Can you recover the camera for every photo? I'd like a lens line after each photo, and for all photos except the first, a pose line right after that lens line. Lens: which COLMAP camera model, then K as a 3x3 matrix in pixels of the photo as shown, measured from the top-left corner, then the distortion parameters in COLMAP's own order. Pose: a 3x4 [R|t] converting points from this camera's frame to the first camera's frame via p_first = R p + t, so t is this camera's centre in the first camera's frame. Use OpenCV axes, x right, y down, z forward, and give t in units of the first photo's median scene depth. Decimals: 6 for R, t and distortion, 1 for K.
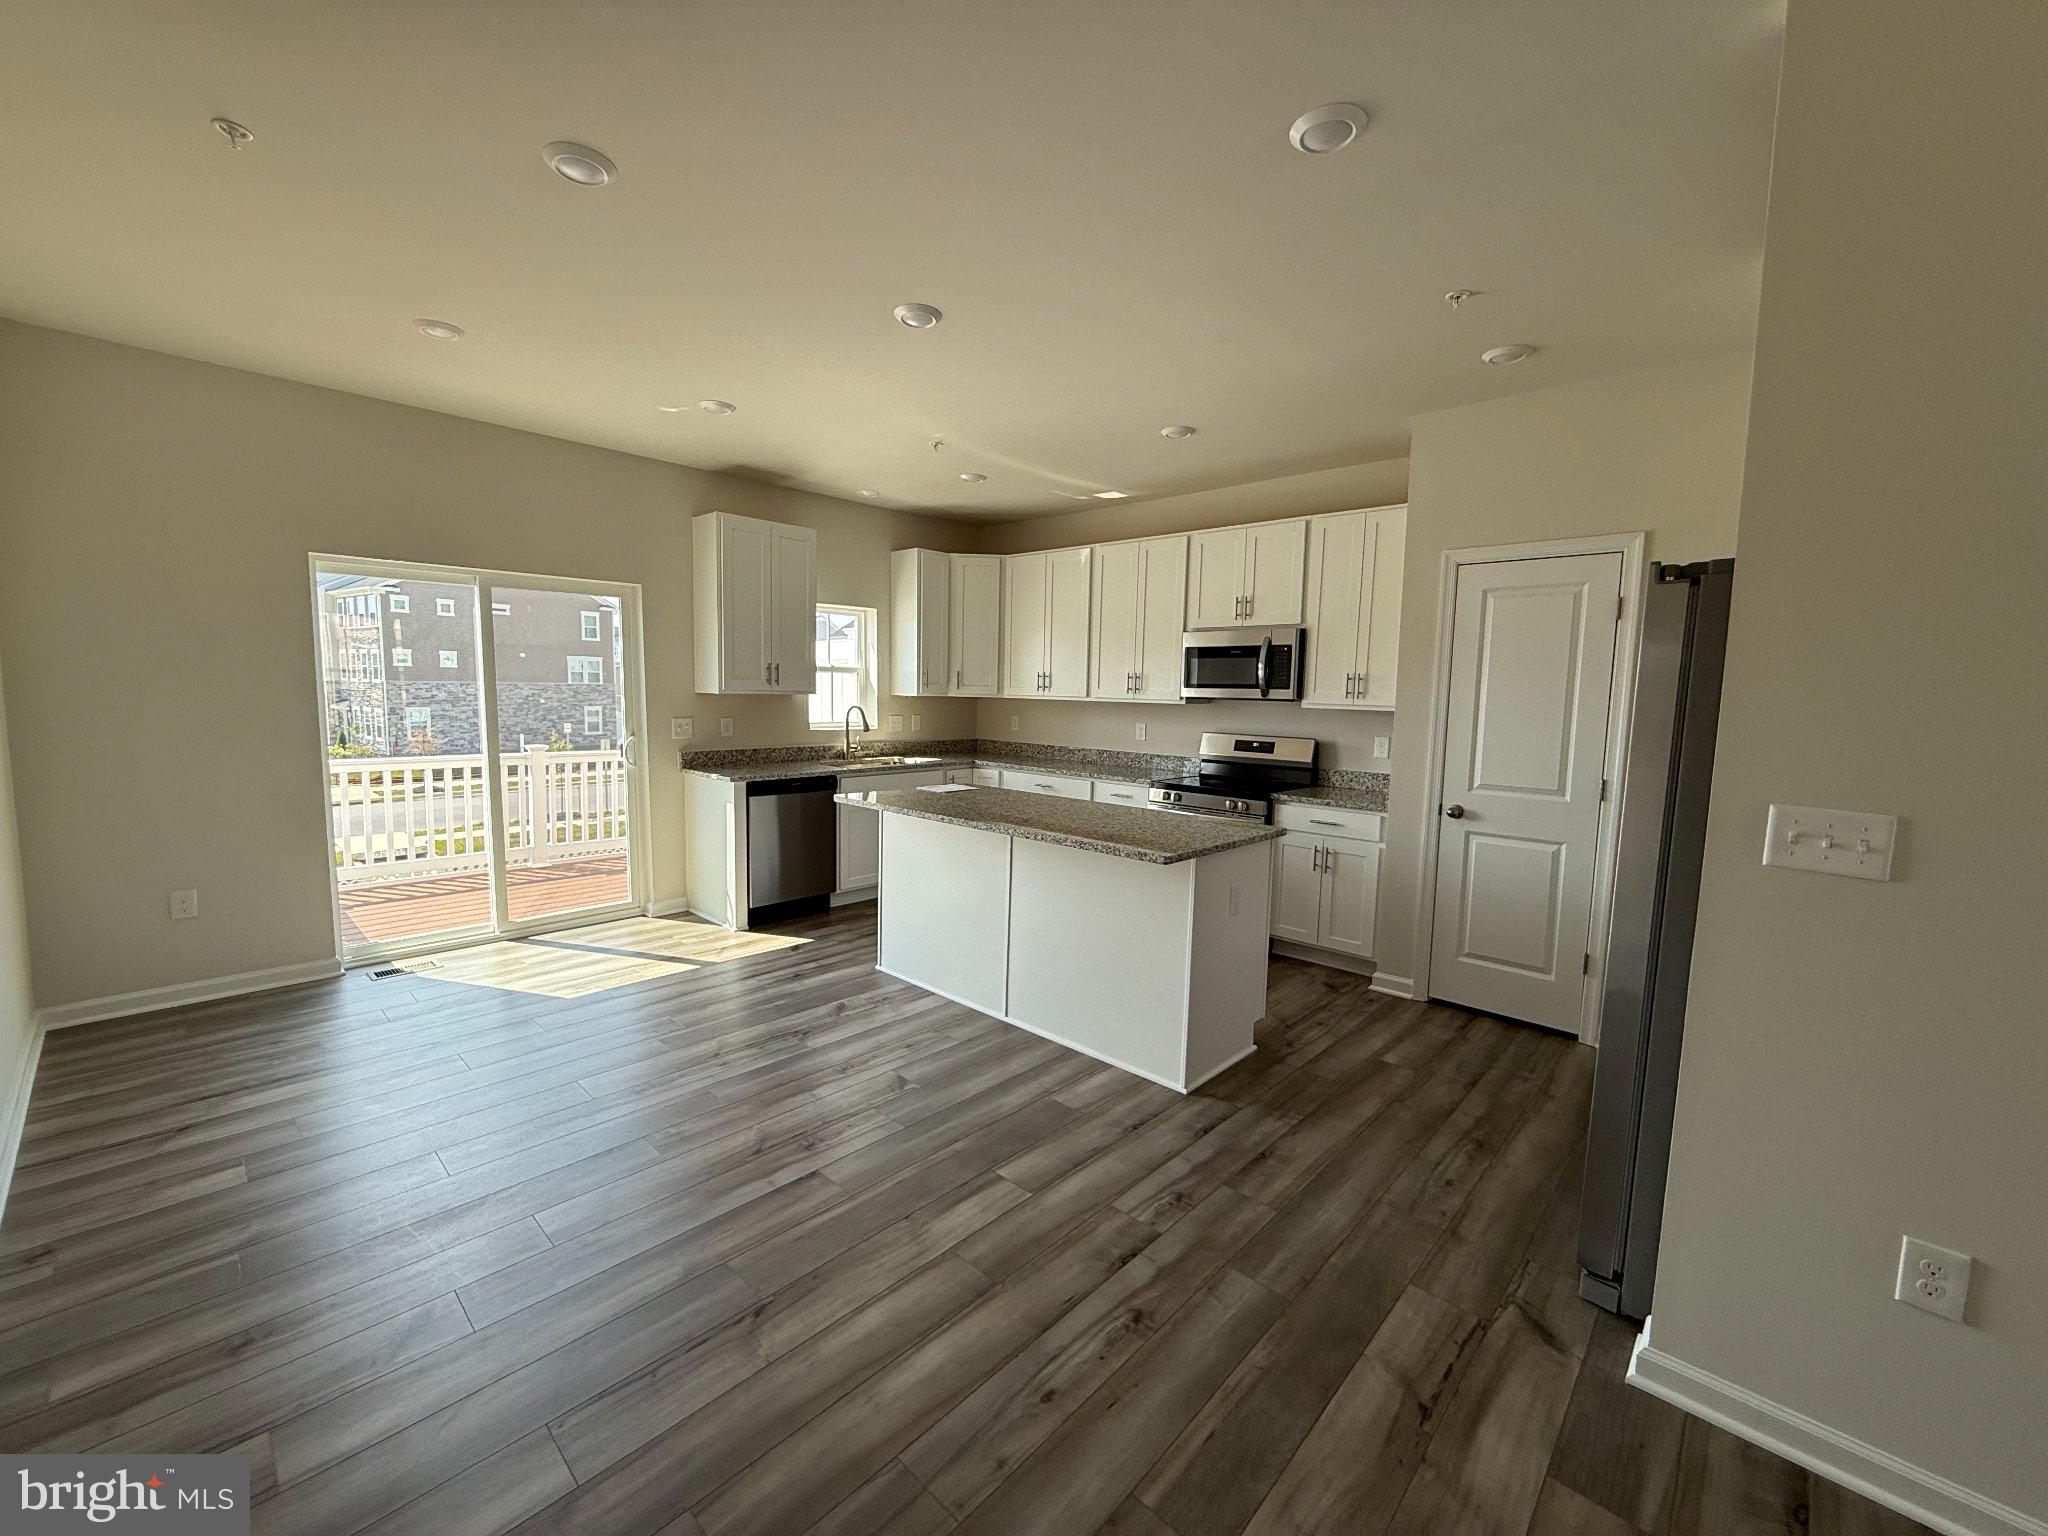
lens RADIAL K [[817.6, 0, 1021.1], [0, 817.6, 769.7], [0, 0, 1]] dist [-0.001283, 0.000171]
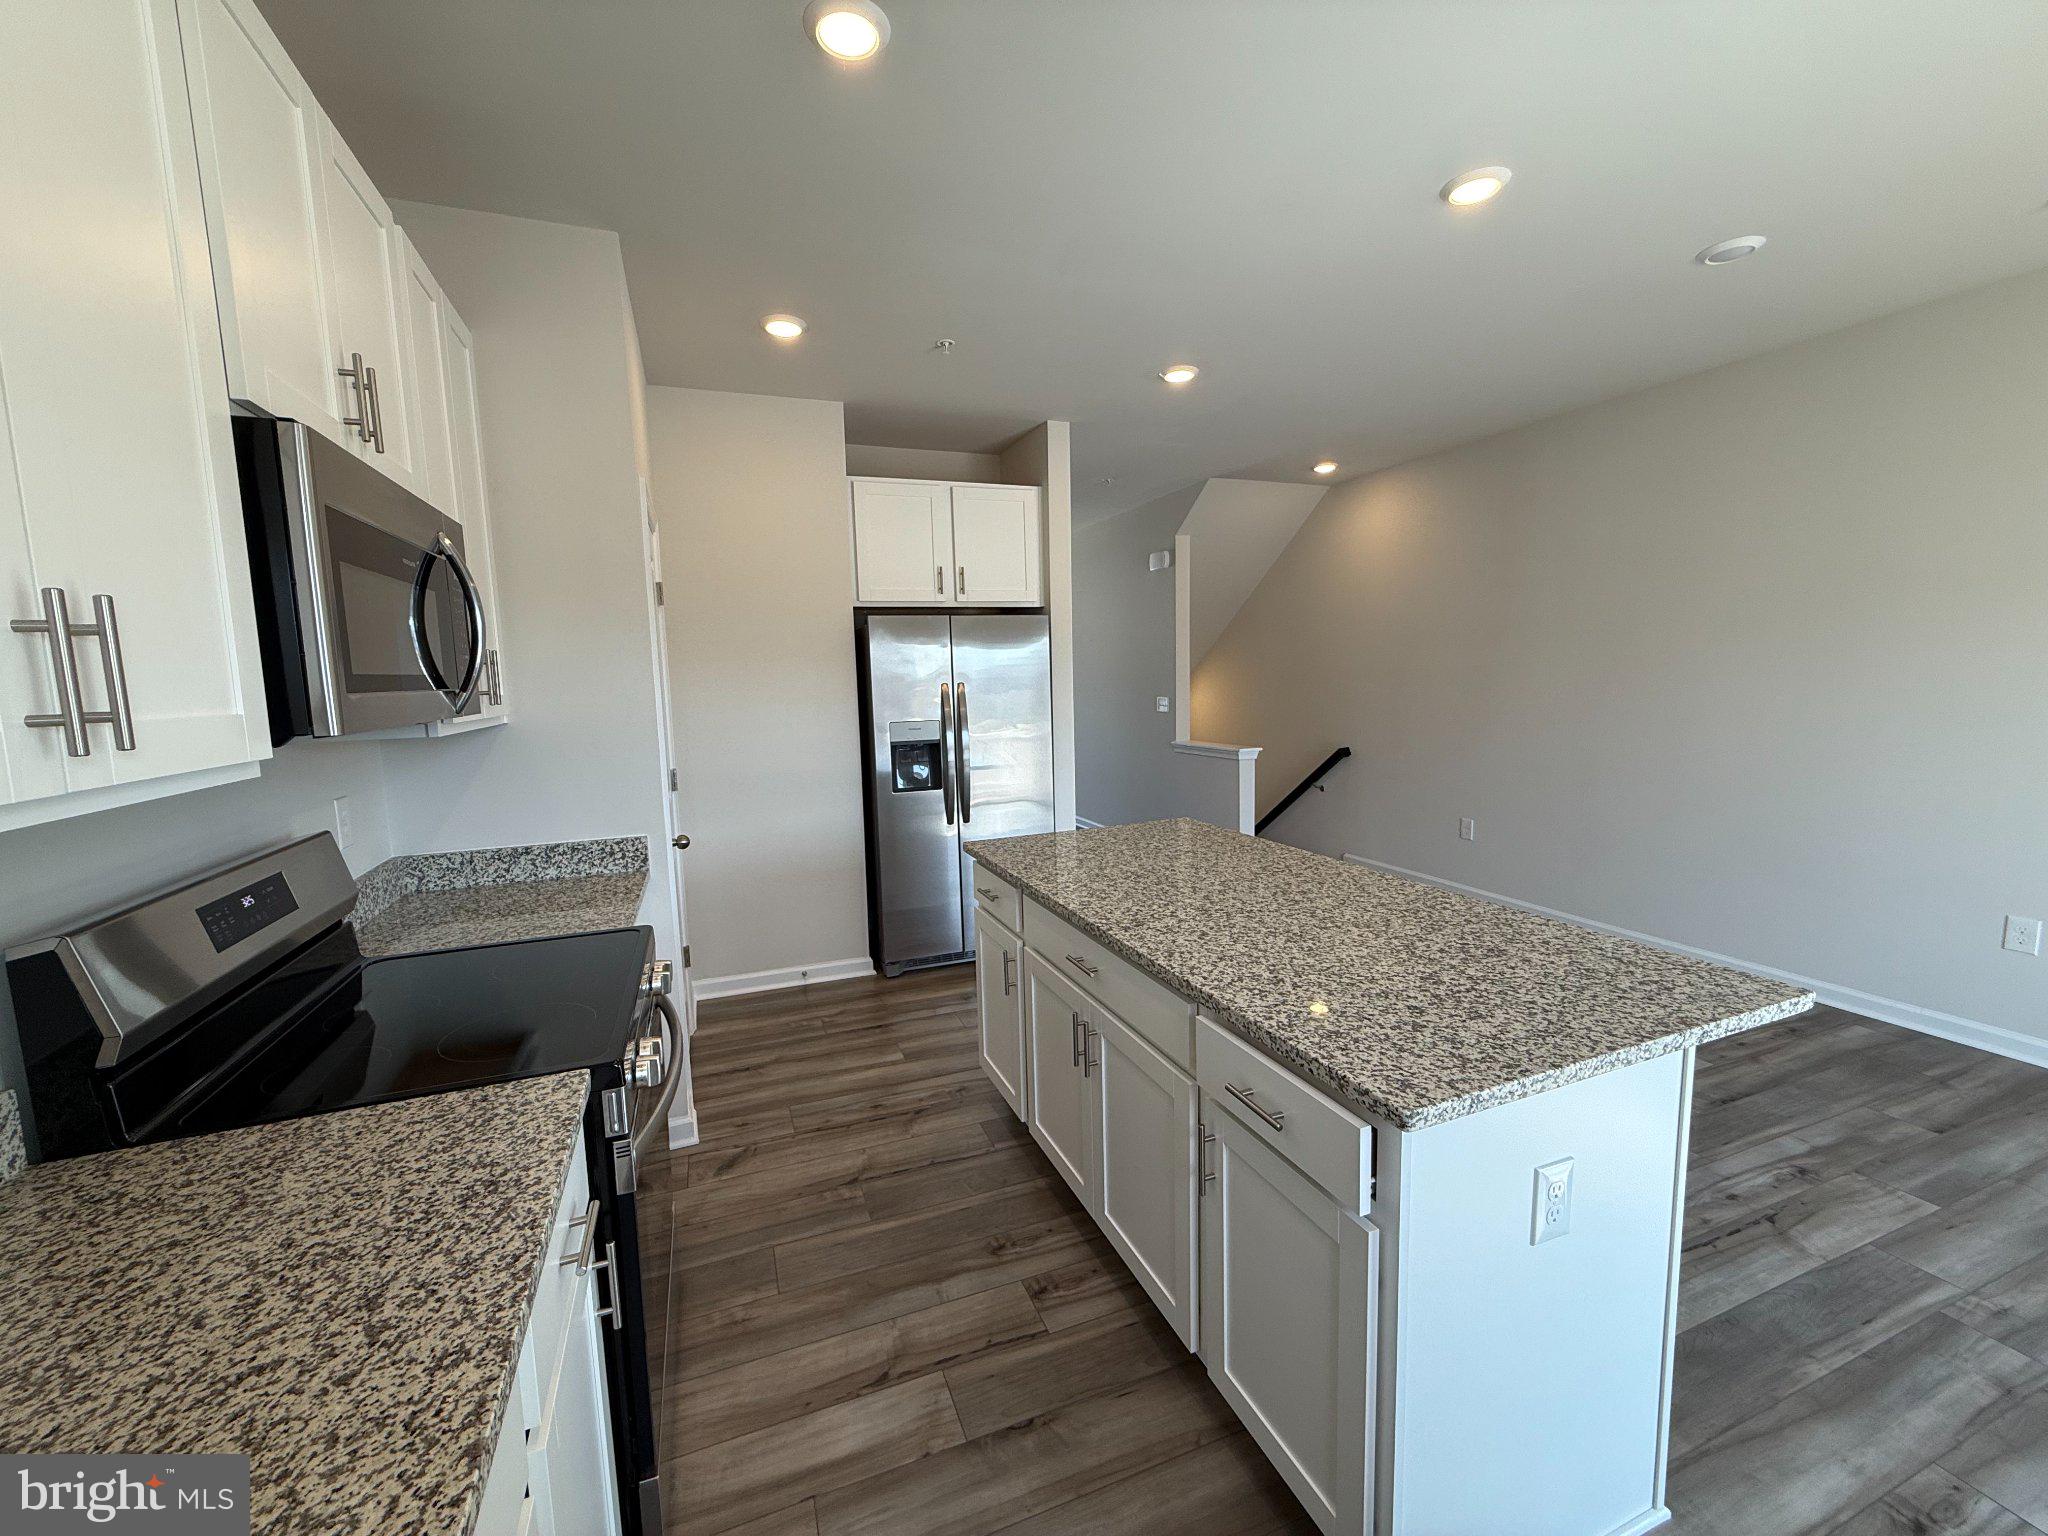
lens RADIAL K [[817.6, 0, 1020.9], [0, 817.6, 766.5], [0, 0, 1]] dist [-0.001283, 0.000171]
pose [[-0.901470, -0.047623, 0.430214, -0.064012], [0.050713, 0.975463, 0.214244, -0.137689], [-0.429861, 0.214952, -0.876935, 1.289275]]
